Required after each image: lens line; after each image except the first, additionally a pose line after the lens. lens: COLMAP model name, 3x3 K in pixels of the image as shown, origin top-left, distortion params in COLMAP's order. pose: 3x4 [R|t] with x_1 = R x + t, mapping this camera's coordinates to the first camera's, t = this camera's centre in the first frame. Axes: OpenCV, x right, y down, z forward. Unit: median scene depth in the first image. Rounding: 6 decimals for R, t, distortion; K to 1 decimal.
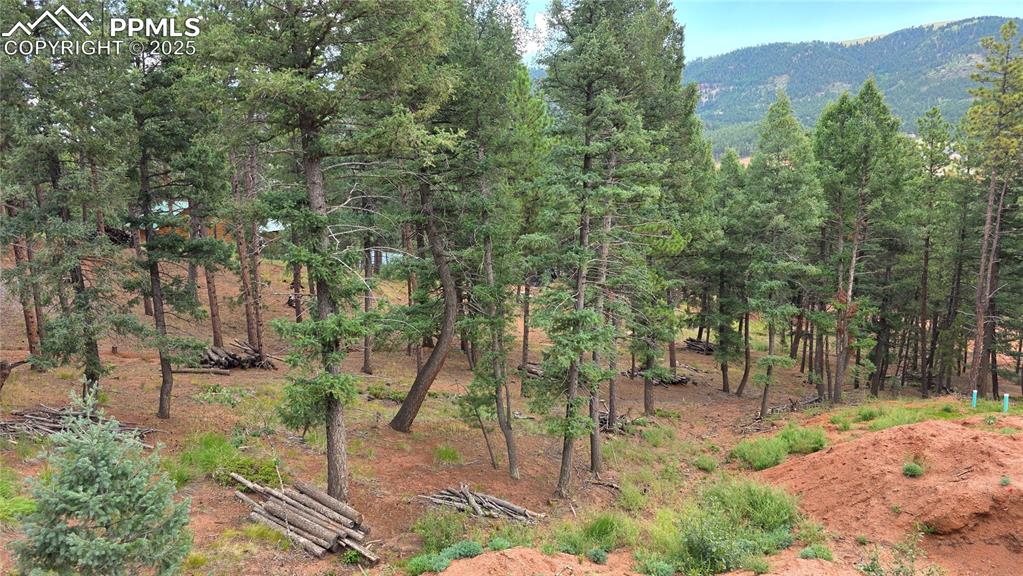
lens RADIAL K [[681.8, 0, 510.0], [0, 681.8, 283.8], [0, 0, 1]] dist [0.076094, -0.064985]
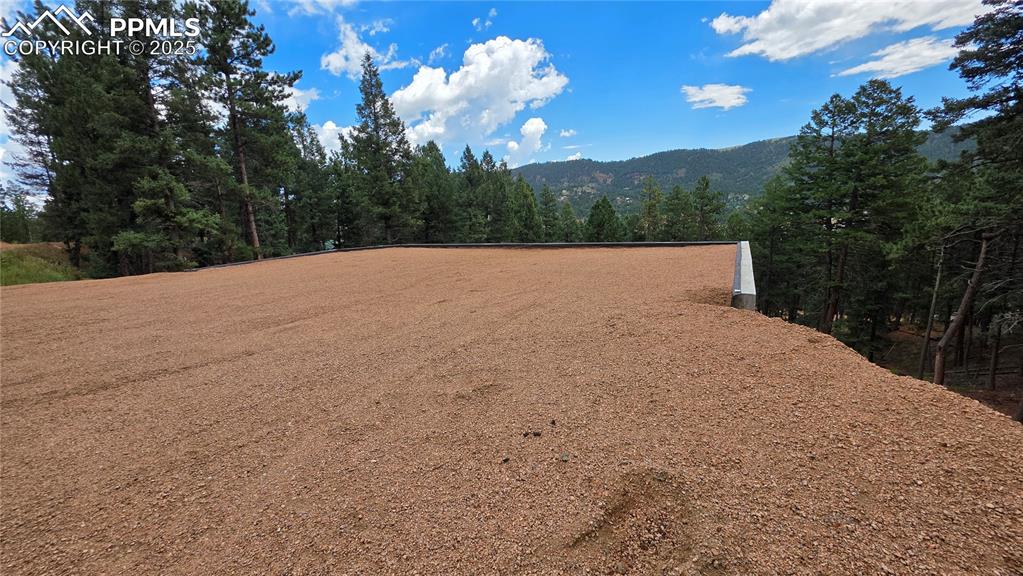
lens RADIAL K [[411.7, 0, 513.5], [0, 411.7, 287.8], [0, 0, 1]] dist [0.000479, 0.000094]
pose [[0.999817, 0.005715, -0.018275, 0.199553], [-0.005882, 0.999941, -0.009105, 0.074624], [0.018221, 0.009211, 0.999792, -0.557726]]
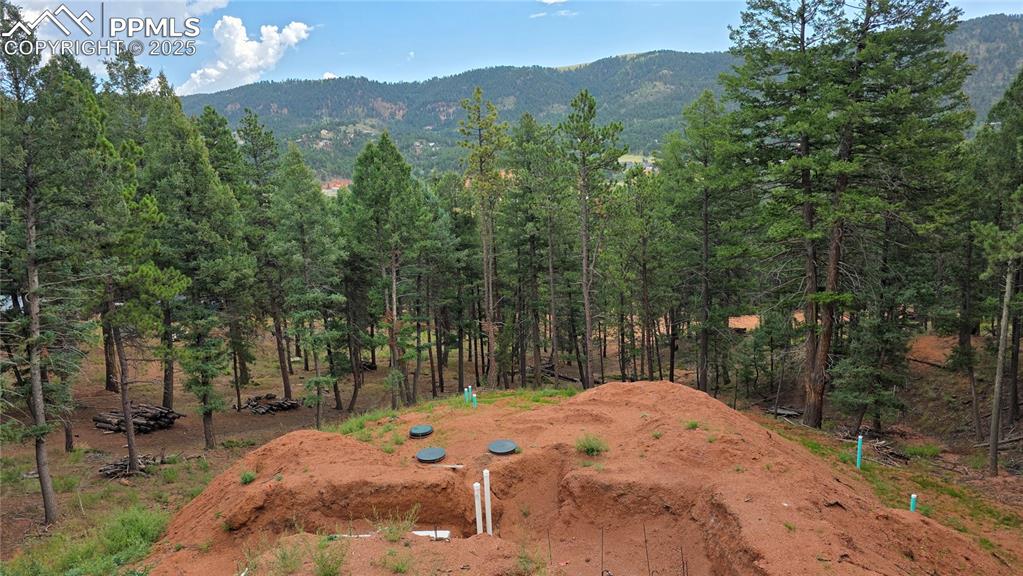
lens RADIAL K [[681.8, 0, 510.0], [0, 681.8, 283.8], [0, 0, 1]] dist [0.076094, -0.064985]
pose [[0.936907, -0.077191, 0.340951, 0.299829], [0.084756, 0.996375, -0.007323, -0.011395], [-0.339150, 0.035759, 0.940052, -0.148313]]
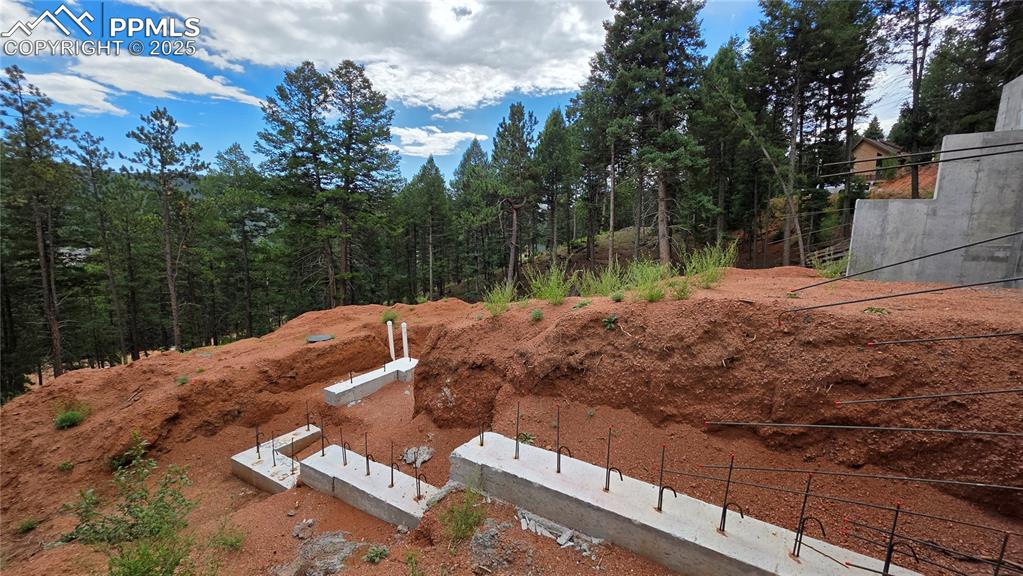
lens RADIAL K [[407.2, 0, 510.5], [0, 407.2, 287.3], [0, 0, 1]] dist [-0.000195, -0.000154]
pose [[0.072885, -0.085532, 0.993666, 0.061052], [0.184628, 0.980252, 0.070835, 0.082323], [-0.980102, 0.178296, 0.087237, 0.184821]]
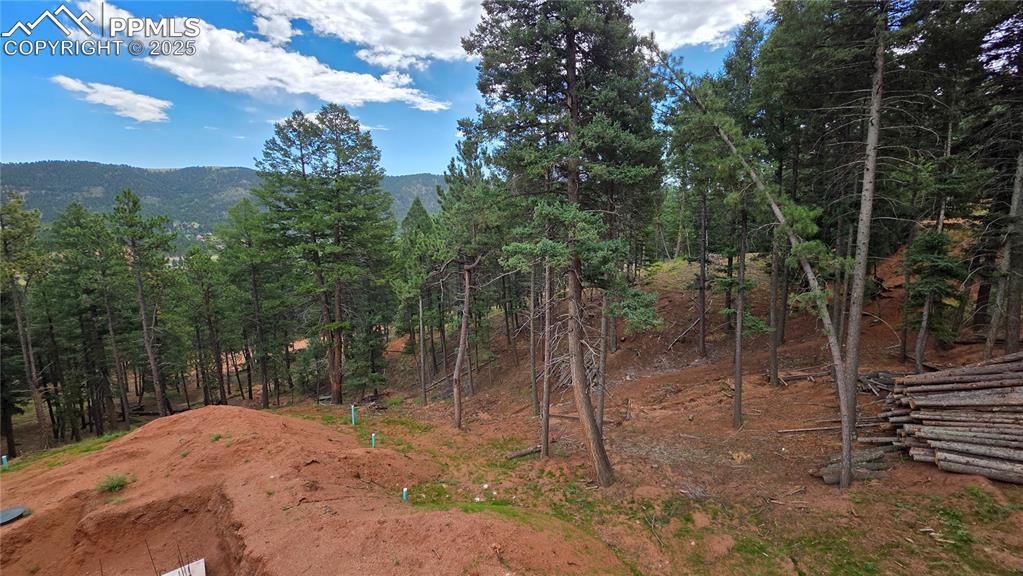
lens RADIAL K [[407.2, 0, 510.5], [0, 407.2, 287.3], [0, 0, 1]] dist [-0.000195, -0.000154]
pose [[0.418739, -0.110682, 0.901337, 0.370543], [0.180939, 0.982812, 0.036627, -0.011442], [-0.889898, 0.147750, 0.431568, -0.189071]]
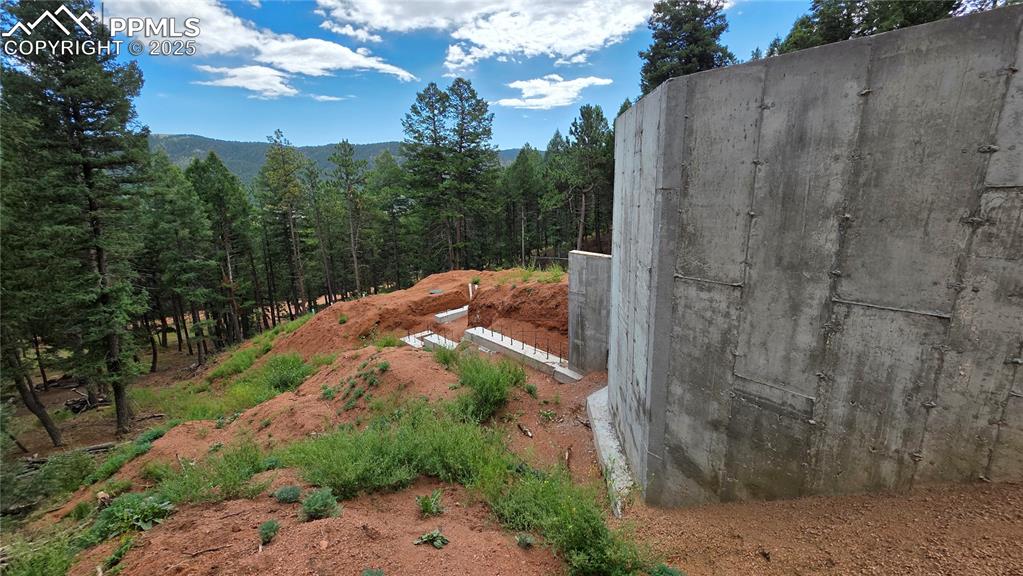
lens RADIAL K [[398.5, 0, 509.0], [0, 398.5, 290.6], [0, 0, 1]] dist [-0.013373, -0.000134]
pose [[0.353979, -0.191357, 0.915468, -0.173541], [0.194632, 0.972486, 0.128018, 0.056805], [-0.914777, 0.132863, 0.381484, 0.014544]]
